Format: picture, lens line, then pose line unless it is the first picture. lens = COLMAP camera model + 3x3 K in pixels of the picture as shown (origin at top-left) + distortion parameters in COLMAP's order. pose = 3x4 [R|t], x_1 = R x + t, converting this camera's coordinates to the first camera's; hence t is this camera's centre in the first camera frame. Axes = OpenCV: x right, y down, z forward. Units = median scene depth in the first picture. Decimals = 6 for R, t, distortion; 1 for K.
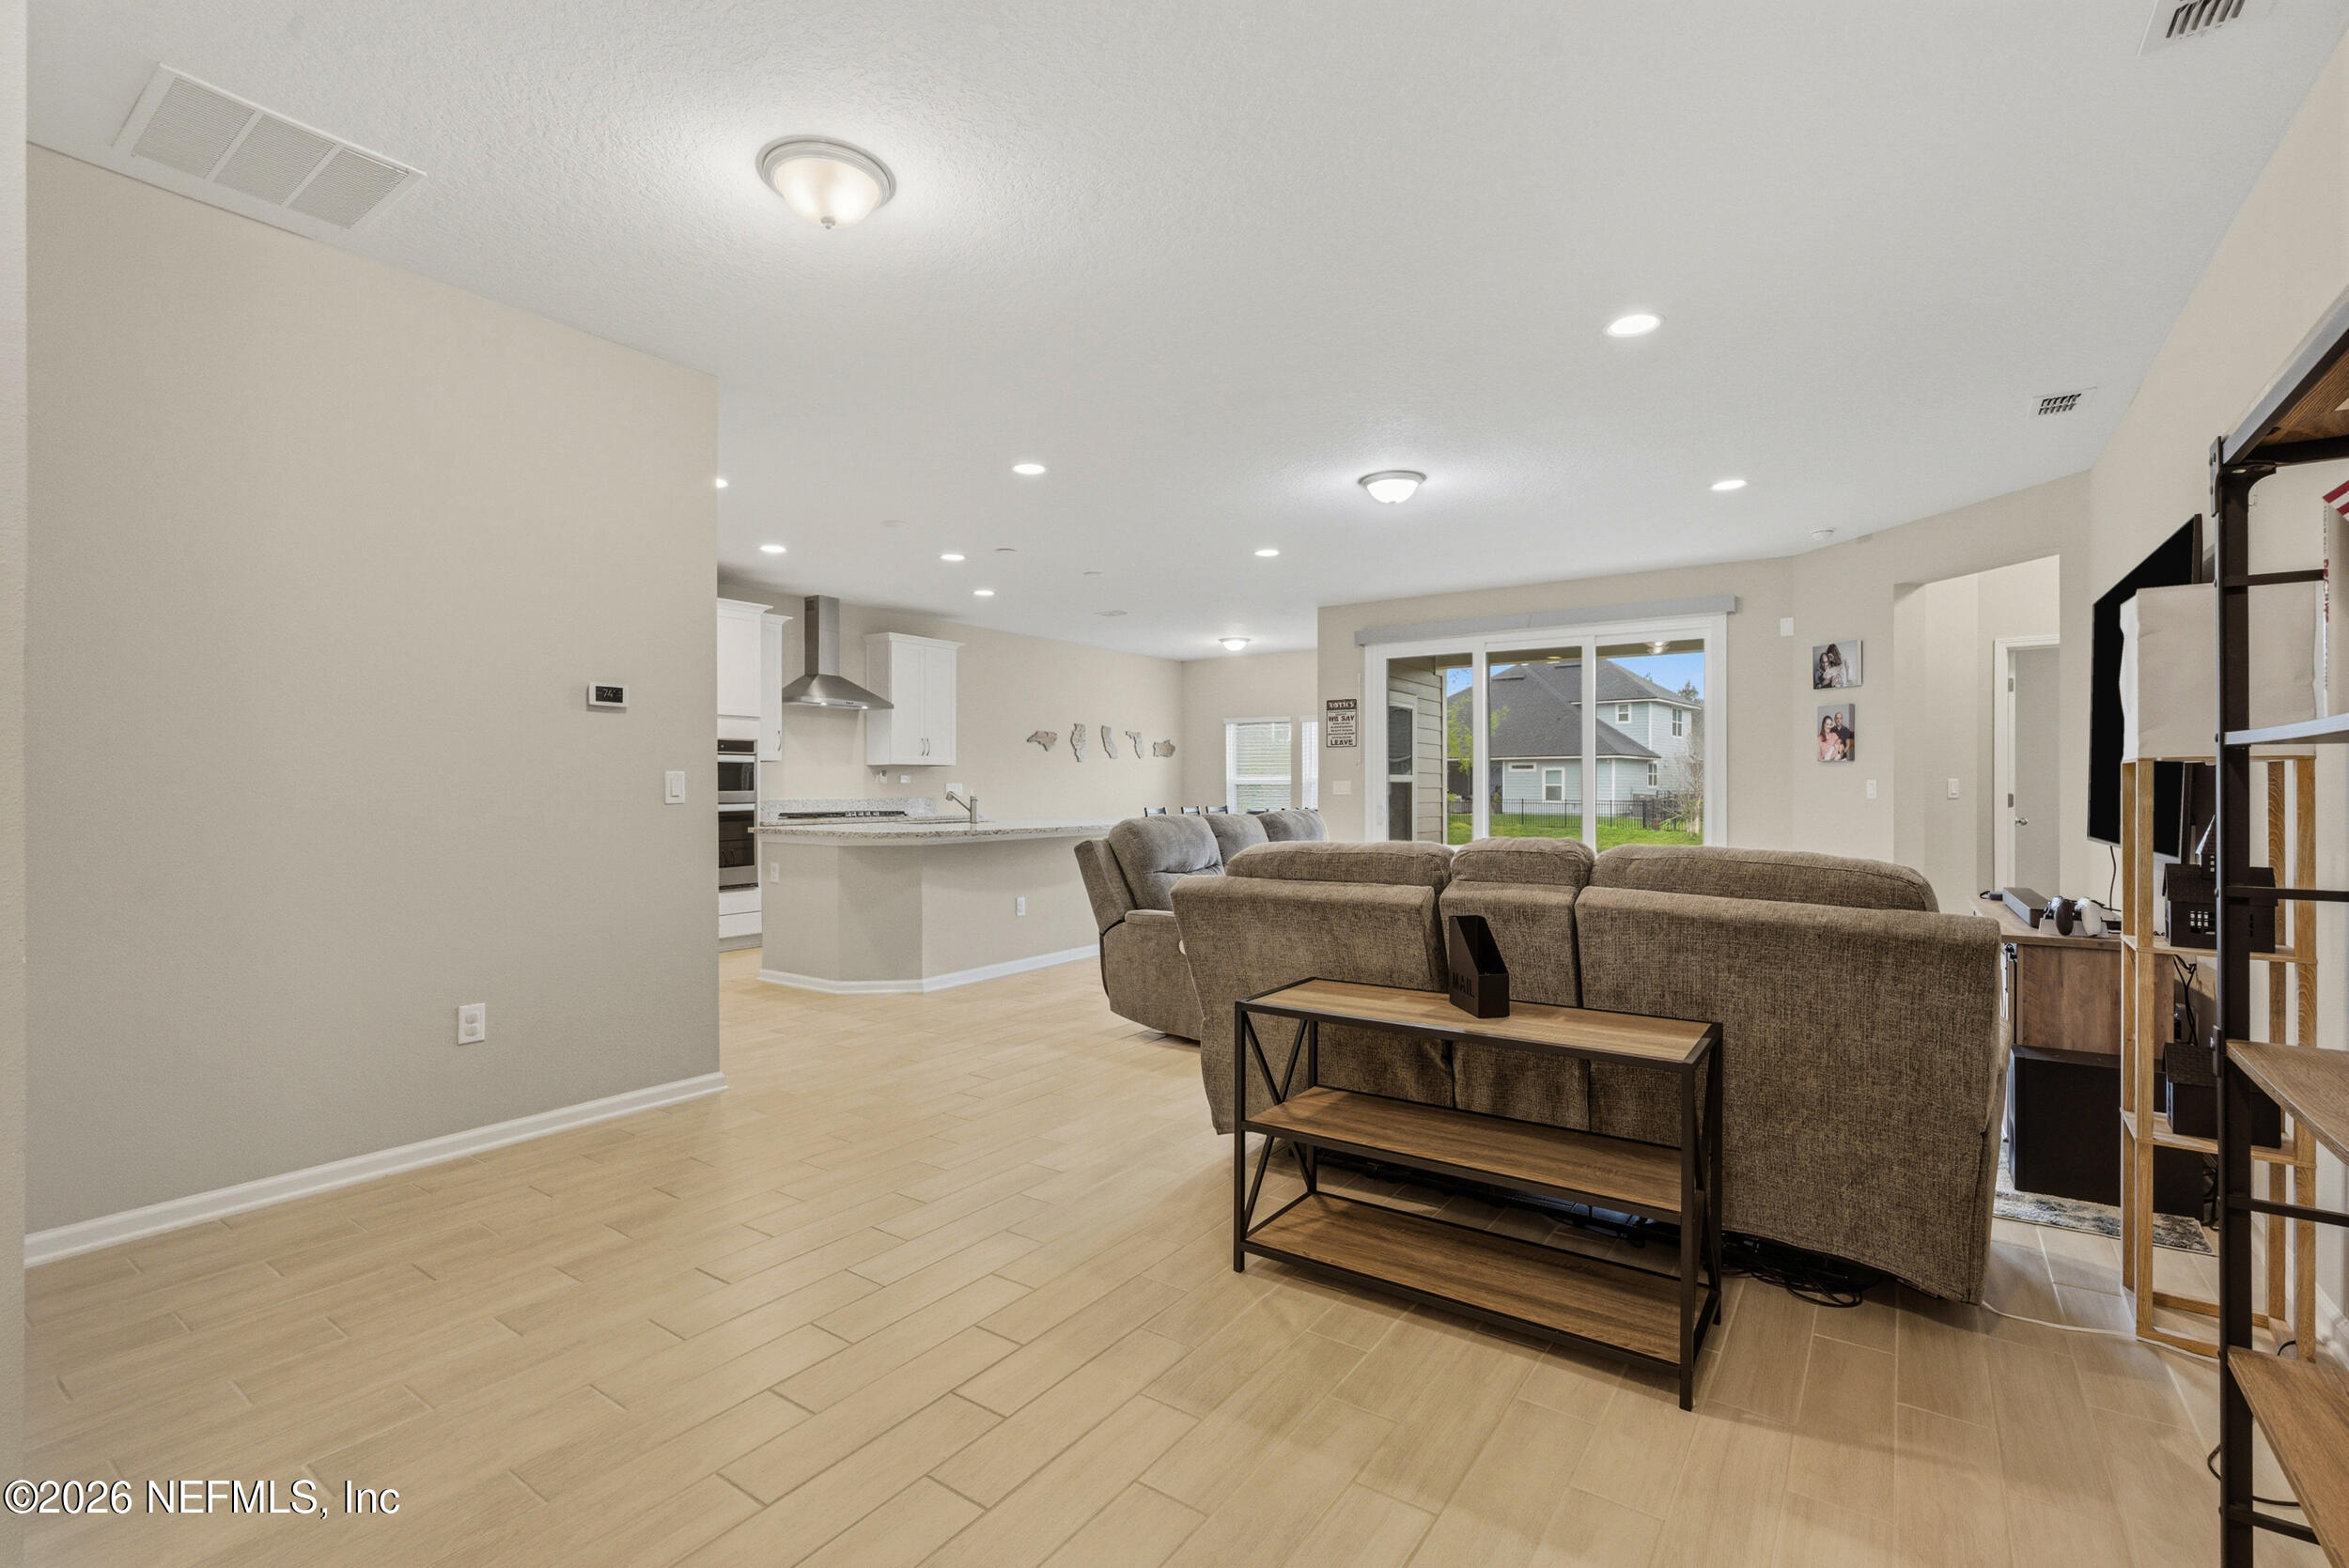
lens RADIAL K [[1042.3, 0, 1174.5], [0, 1042.3, 784.0], [0, 0, 1]] dist [-0.016058, 0.000268]
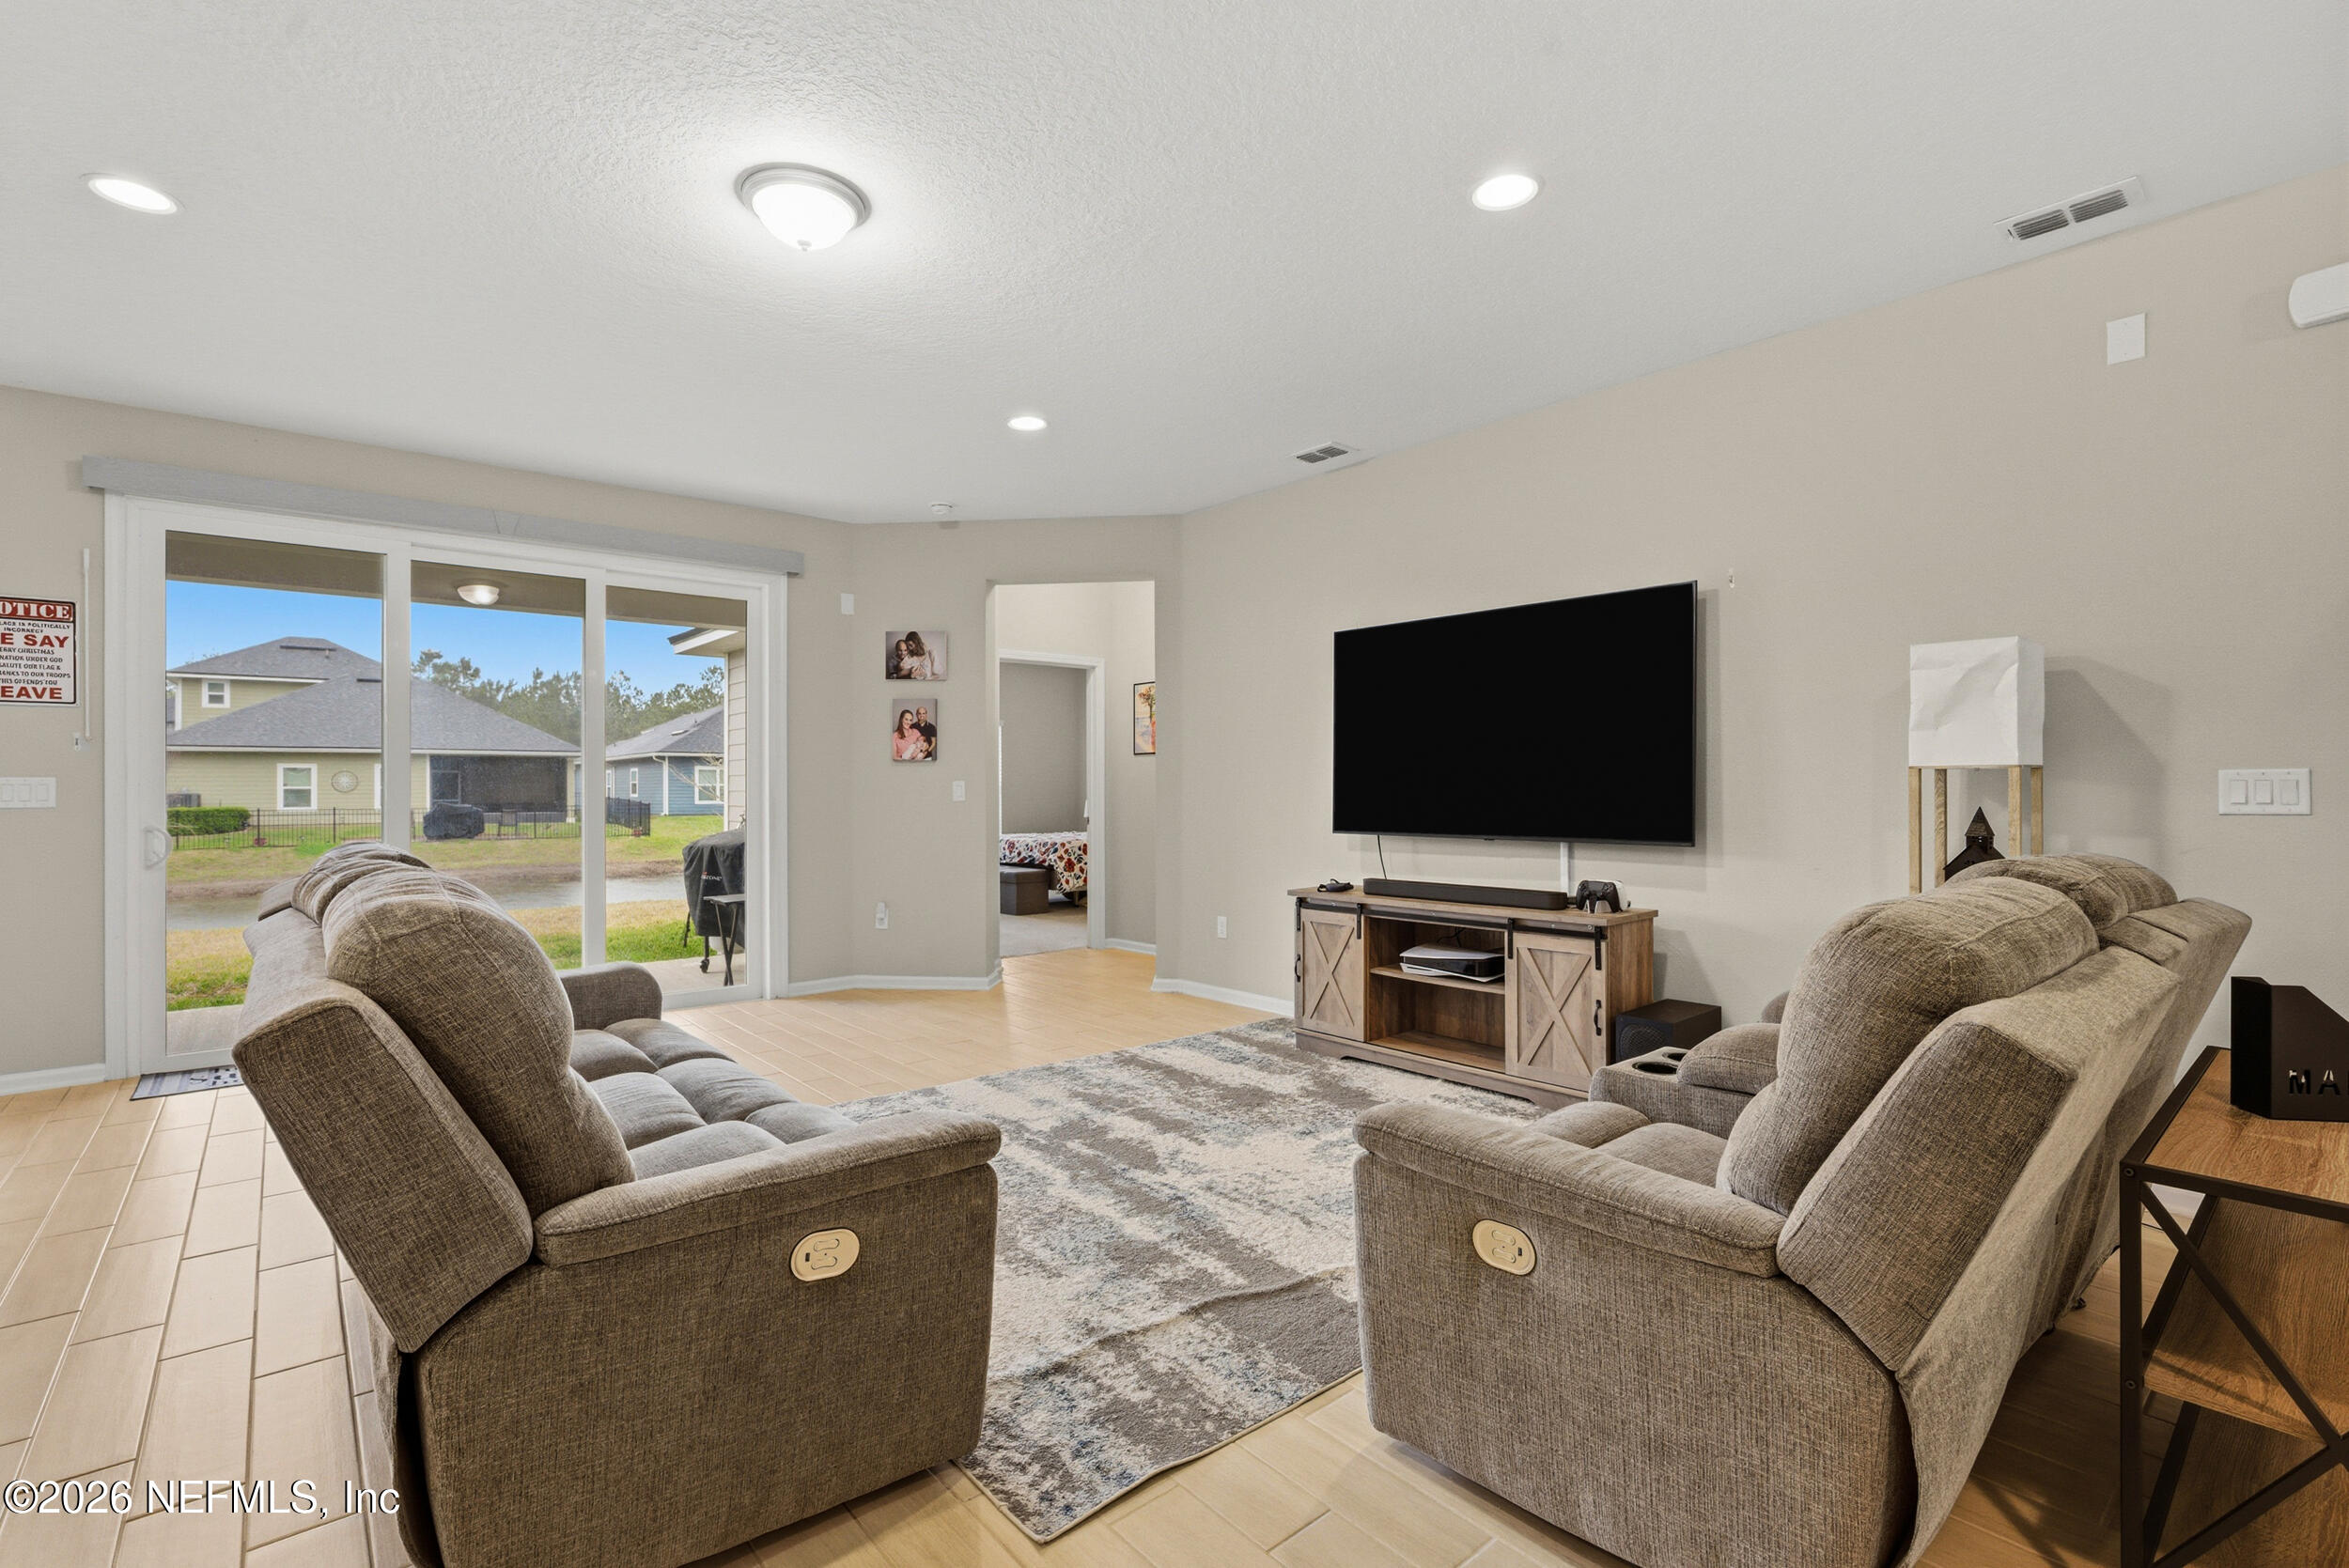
lens RADIAL K [[1042.3, 0, 1174.5], [0, 1042.3, 784.0], [0, 0, 1]] dist [-0.016058, 0.000268]
pose [[0.260330, 0.007902, 0.965487, -0.184452], [0.004665, 0.999945, -0.009442, 0.008292], [-0.965508, 0.006962, 0.260279, 0.542037]]
